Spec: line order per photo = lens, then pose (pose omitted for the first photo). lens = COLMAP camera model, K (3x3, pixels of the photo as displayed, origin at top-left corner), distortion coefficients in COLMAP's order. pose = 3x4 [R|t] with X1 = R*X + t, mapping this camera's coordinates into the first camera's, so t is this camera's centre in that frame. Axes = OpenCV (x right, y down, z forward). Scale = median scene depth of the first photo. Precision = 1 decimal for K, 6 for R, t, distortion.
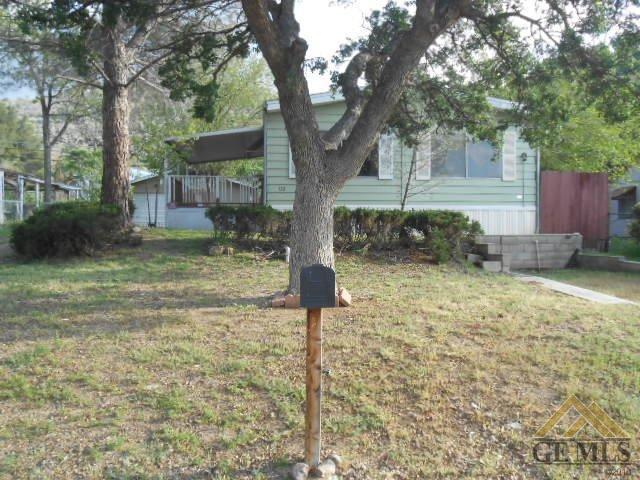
lens RADIAL K [[615.2, 0, 317.3], [0, 615.2, 241.5], [0, 0, 1]] dist [0.002450, 0.000000]
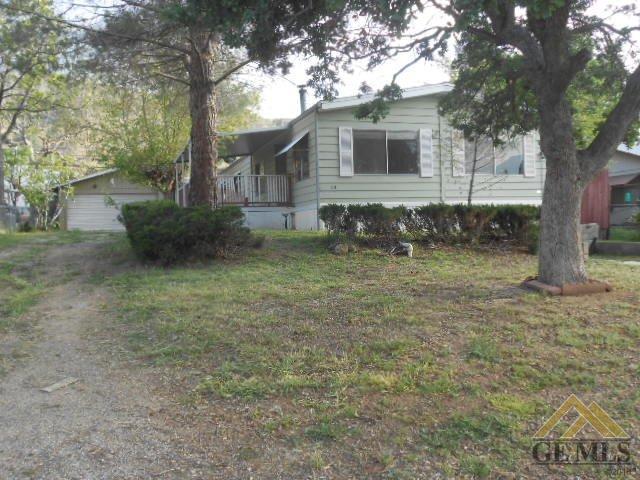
lens RADIAL K [[615.2, 0, 320.8], [0, 615.2, 238.7], [0, 0, 1]] dist [0.002450, 0.000000]
pose [[0.977468, -0.029272, 0.209043, -0.287189], [0.029371, 0.999565, 0.002635, -0.003022], [-0.209030, 0.003564, 0.977903, 0.009389]]
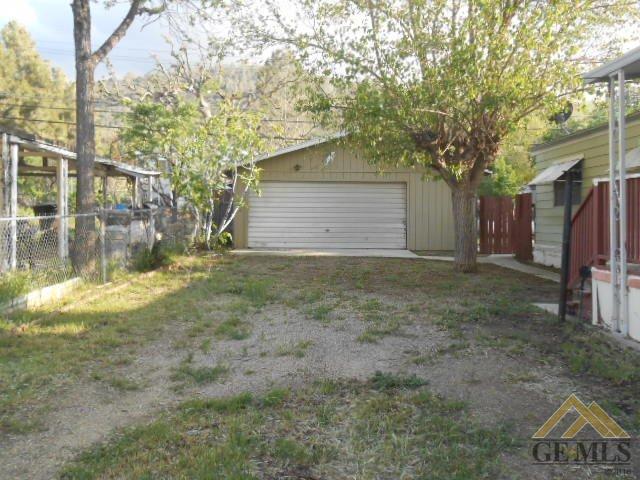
lens RADIAL K [[615.2, 0, 320.5], [0, 615.2, 238.1], [0, 0, 1]] dist [0.002450, 0.000000]
pose [[0.997108, 0.004731, -0.075852, -0.471002], [-0.003079, 0.999756, 0.021887, -0.096106], [0.075937, -0.021590, 0.996879, 1.121770]]
